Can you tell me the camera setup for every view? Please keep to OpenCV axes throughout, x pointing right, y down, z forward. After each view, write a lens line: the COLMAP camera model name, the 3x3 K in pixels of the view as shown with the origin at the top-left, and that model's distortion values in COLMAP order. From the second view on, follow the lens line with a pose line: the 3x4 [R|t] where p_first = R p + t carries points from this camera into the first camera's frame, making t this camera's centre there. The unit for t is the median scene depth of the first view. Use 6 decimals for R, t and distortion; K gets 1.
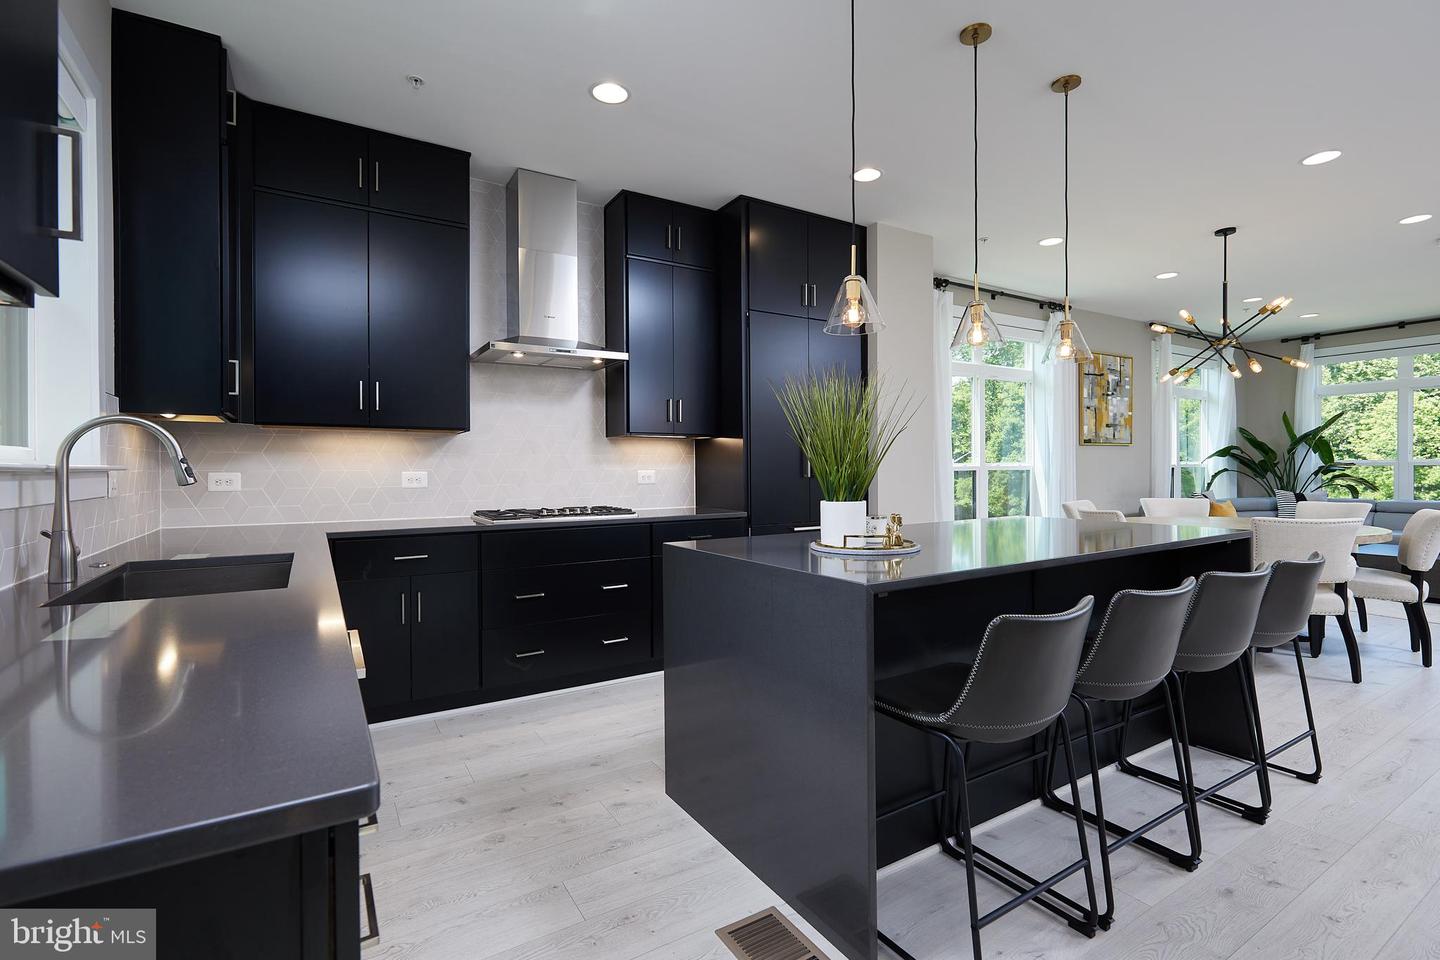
lens RADIAL K [[651.8, 0, 719.2], [0, 651.8, 476.7], [0, 0, 1]] dist [-0.008408, 0.002189]
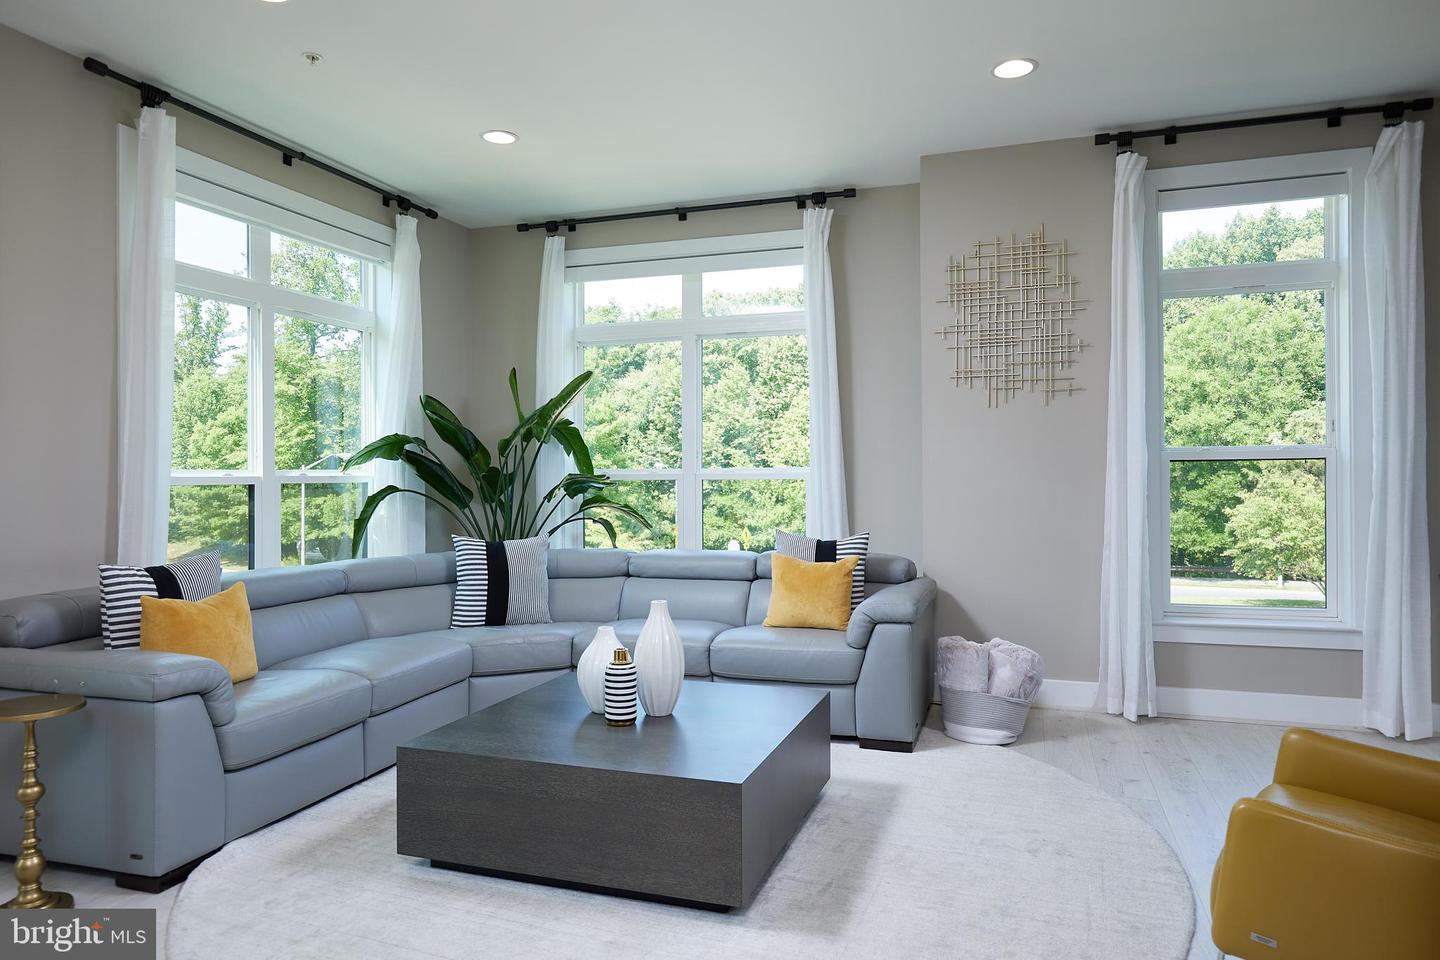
lens RADIAL K [[914.1, 0, 722.2], [0, 914.1, 469.9], [0, 0, 1]] dist [0.000058, -0.001969]
pose [[0.757240, 0.008203, 0.653085, 0.613017], [0.006659, 0.999772, -0.020278, -0.010455], [-0.653103, 0.019705, 0.757013, 0.431611]]
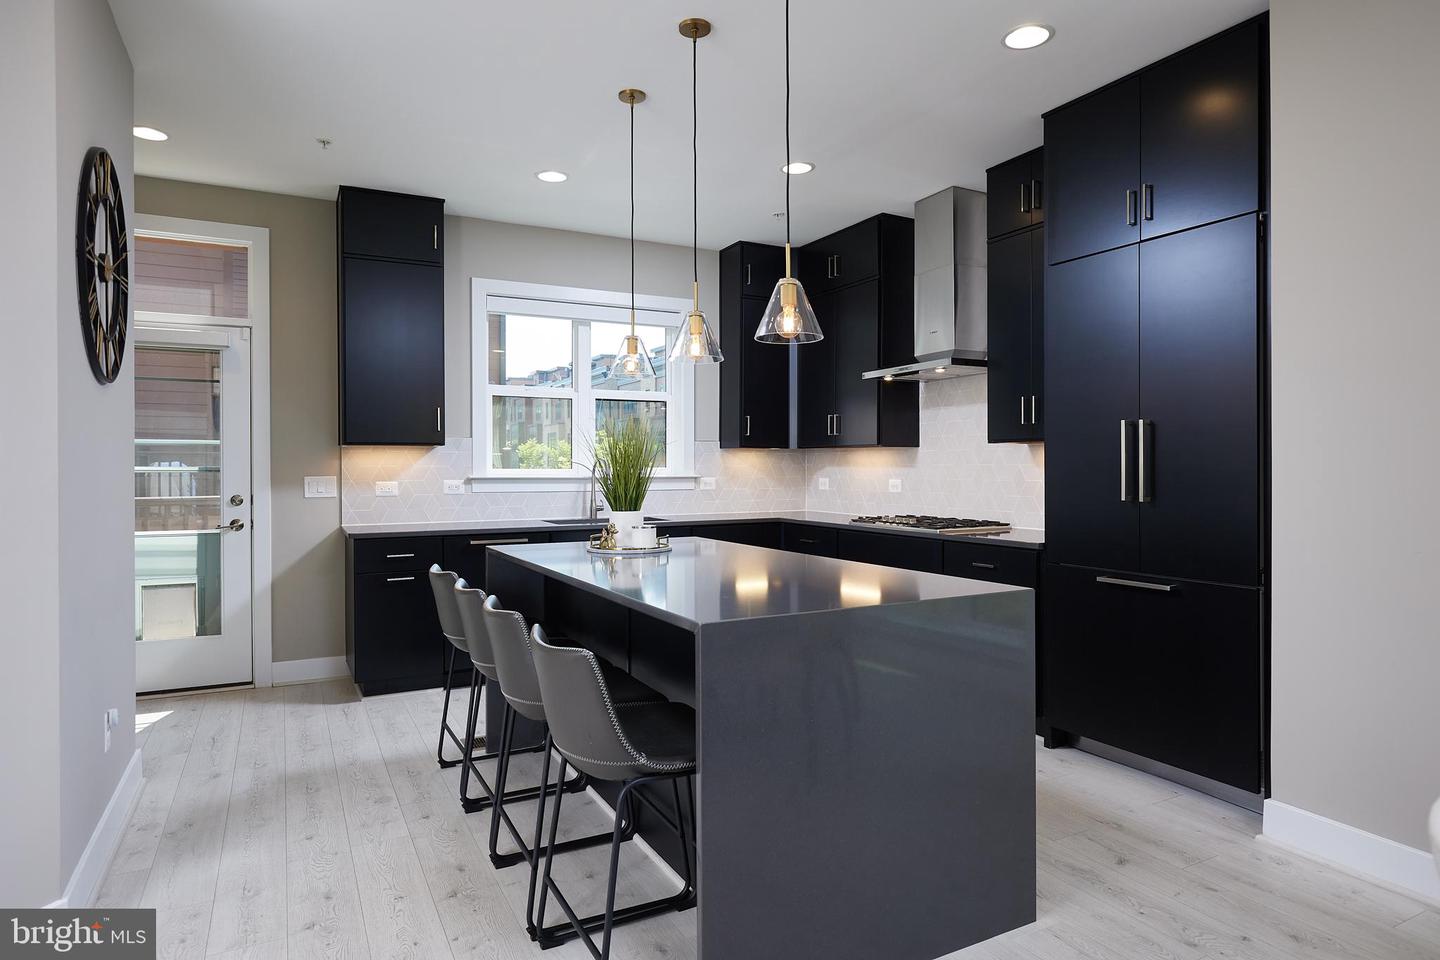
lens RADIAL K [[848.7, 0, 726.4], [0, 848.7, 473.2], [0, 0, 1]] dist [-0.010464, 0.003726]
pose [[-0.063615, 0.013606, -0.997882, 0.537317], [-0.008932, 0.999859, 0.014203, -0.018911], [0.997935, 0.009816, -0.063485, 0.374219]]
